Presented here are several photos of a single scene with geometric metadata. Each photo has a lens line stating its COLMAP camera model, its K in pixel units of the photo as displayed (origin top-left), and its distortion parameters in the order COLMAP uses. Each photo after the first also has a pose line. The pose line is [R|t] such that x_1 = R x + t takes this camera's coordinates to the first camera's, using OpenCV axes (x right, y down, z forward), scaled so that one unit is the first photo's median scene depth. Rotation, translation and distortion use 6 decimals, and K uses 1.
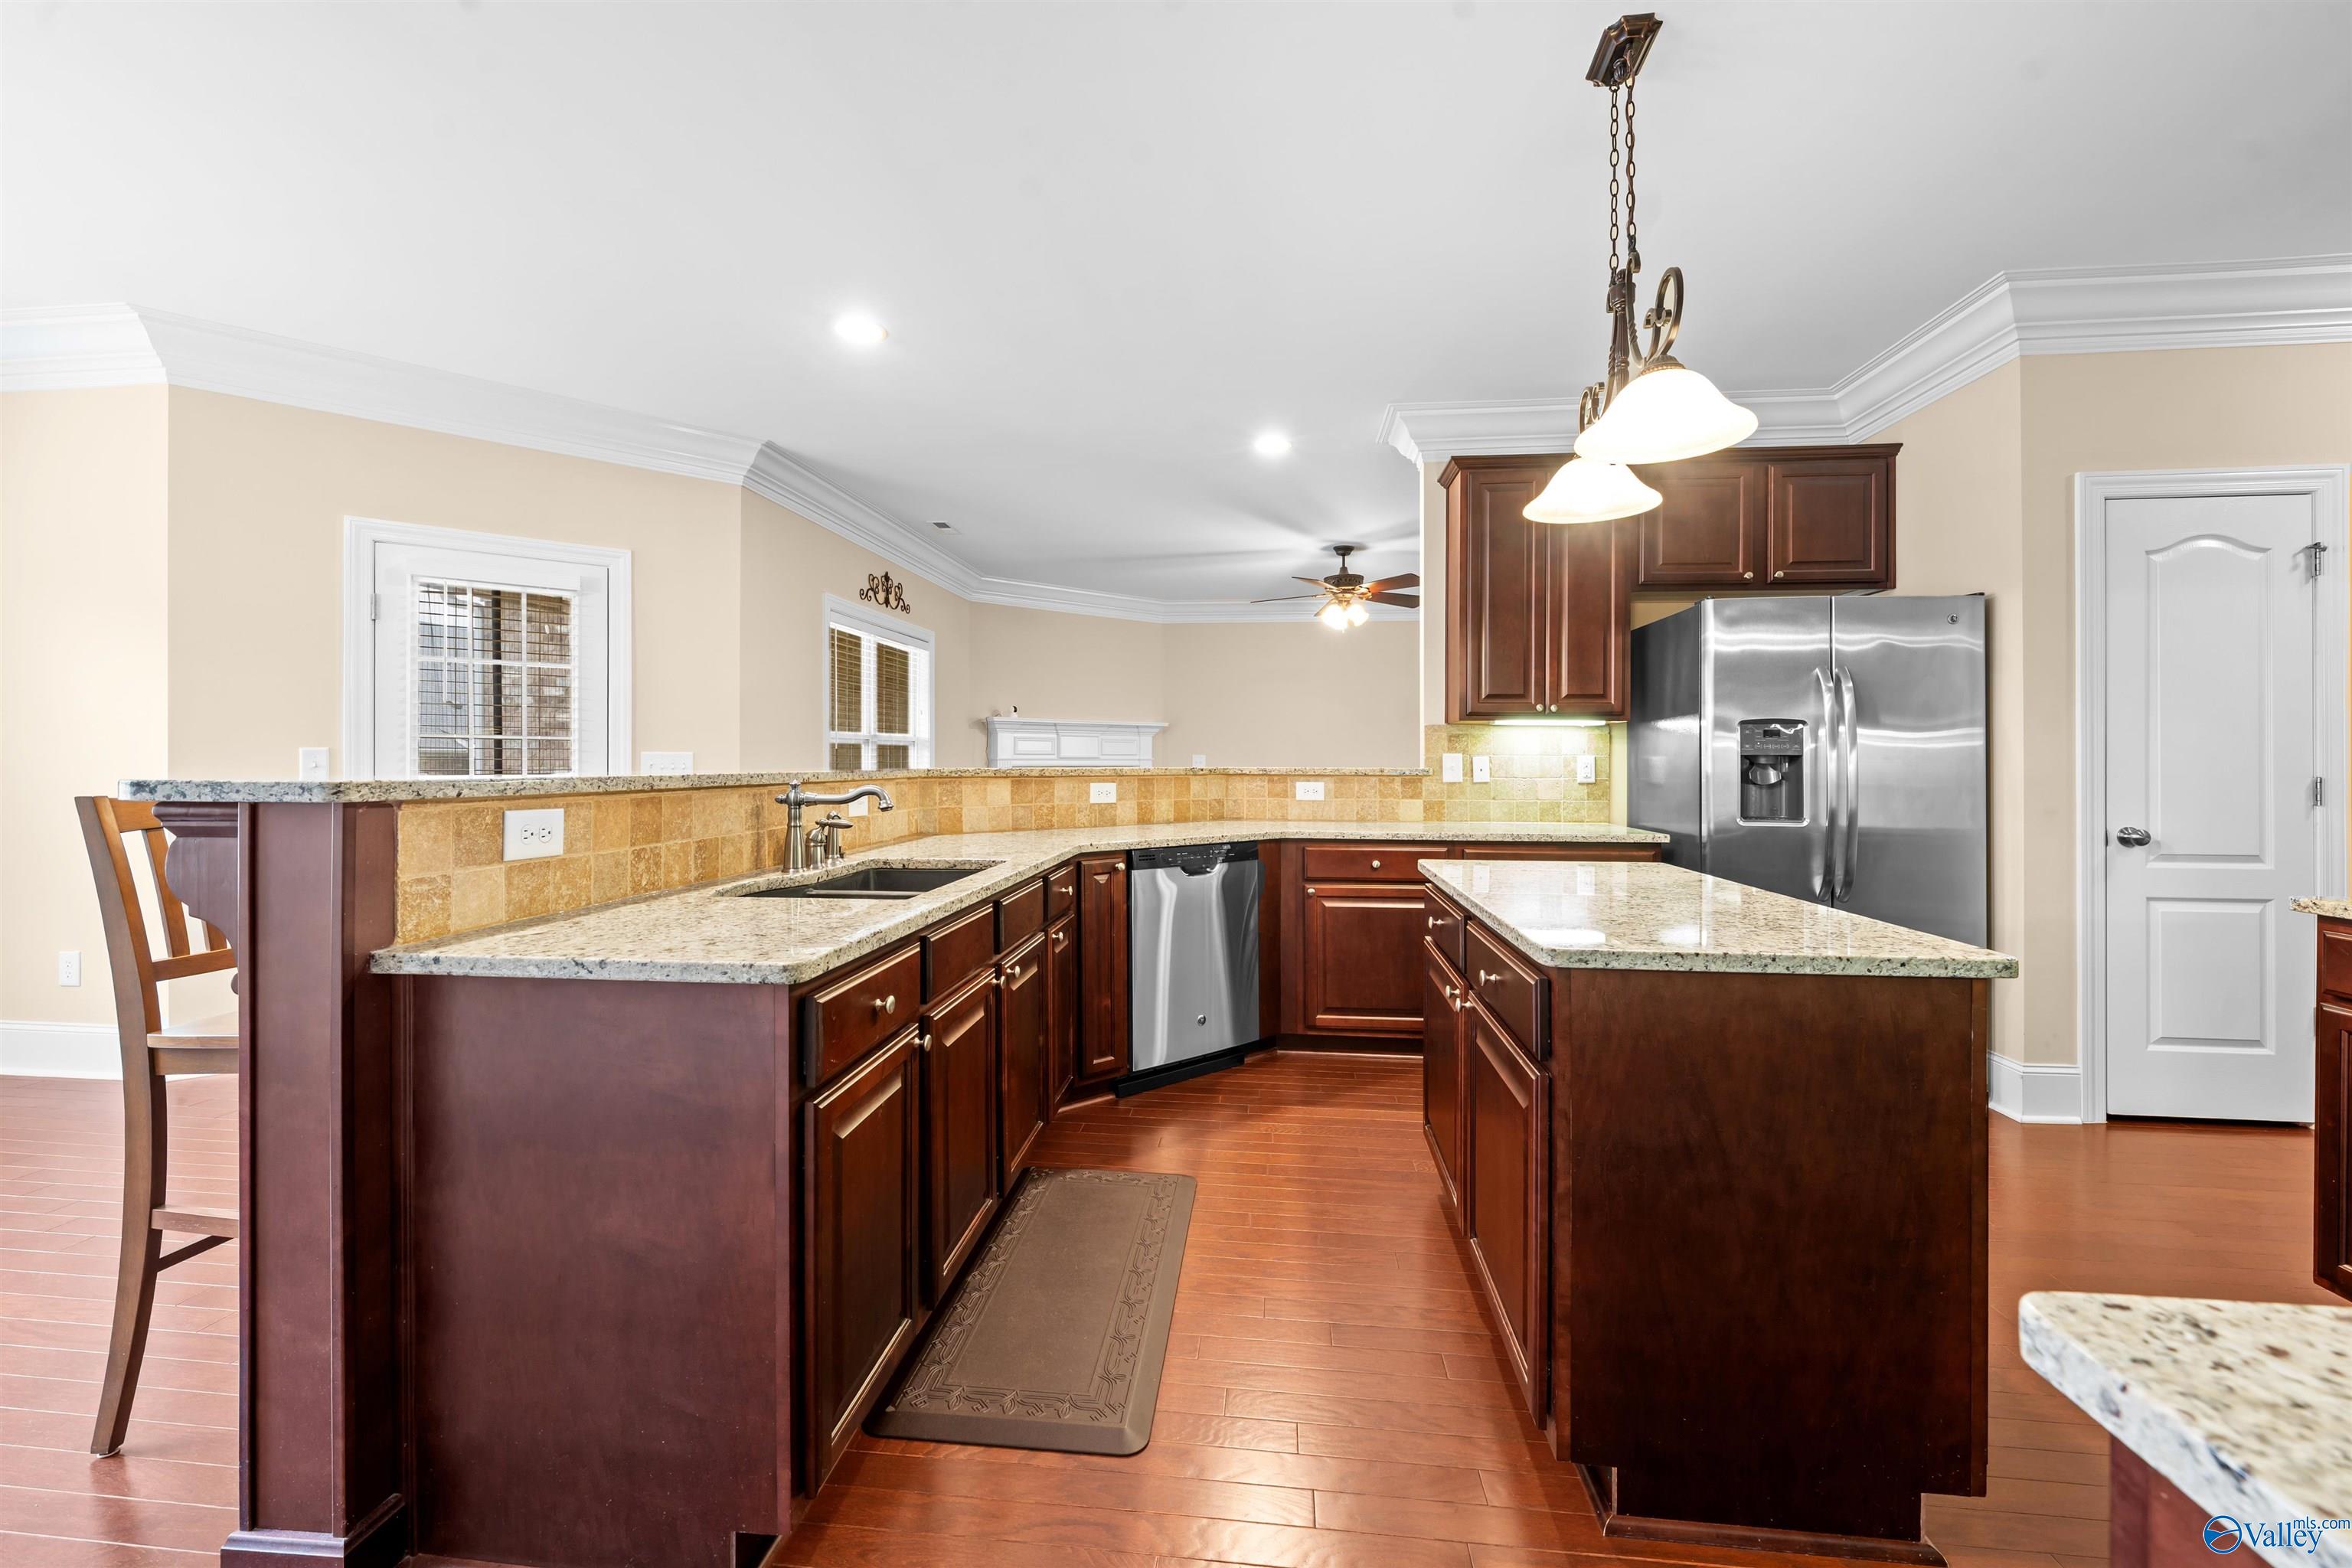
lens RADIAL K [[926.7, 0, 1175.3], [0, 926.7, 760.0], [0, 0, 1]] dist [-0.000741, -0.000014]
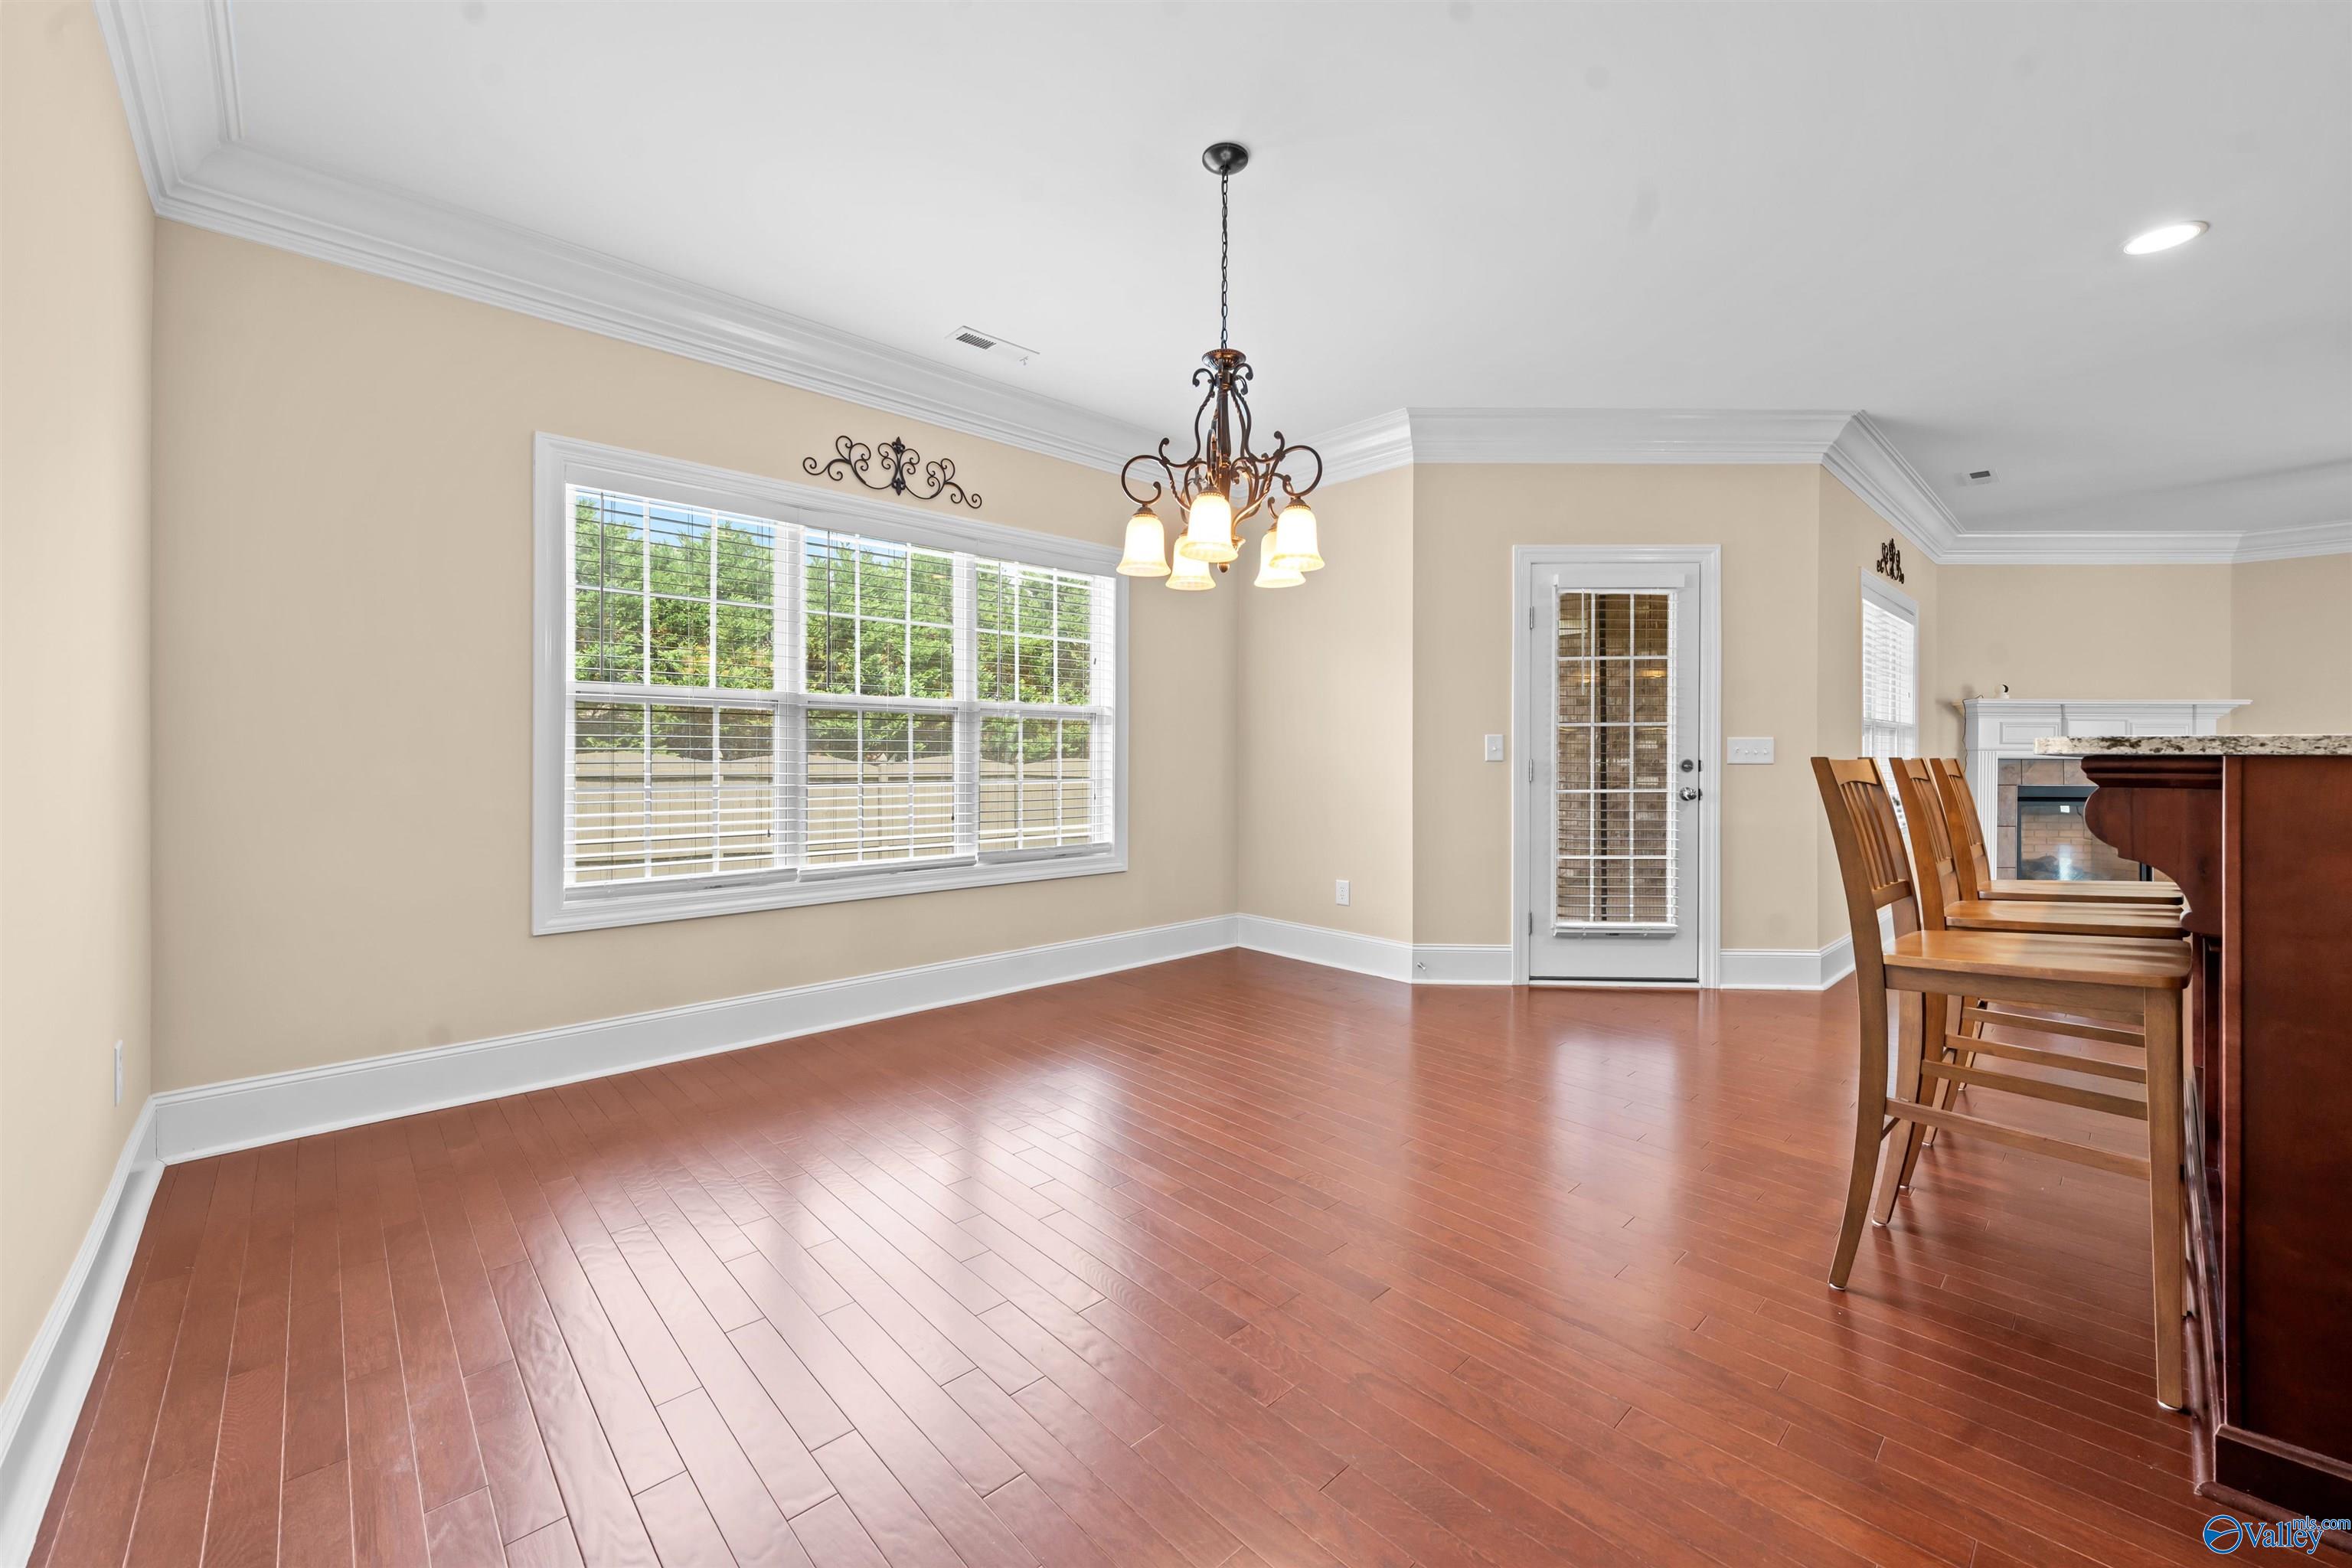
lens RADIAL K [[930.5, 0, 1185.6], [0, 930.5, 755.3], [0, 0, 1]] dist [-0.000330, 0.000207]
pose [[0.764458, 0.000385, -0.644673, -0.431645], [-0.002505, 0.999994, -0.002373, 0.017572], [0.644668, 0.003429, 0.764455, -0.218884]]
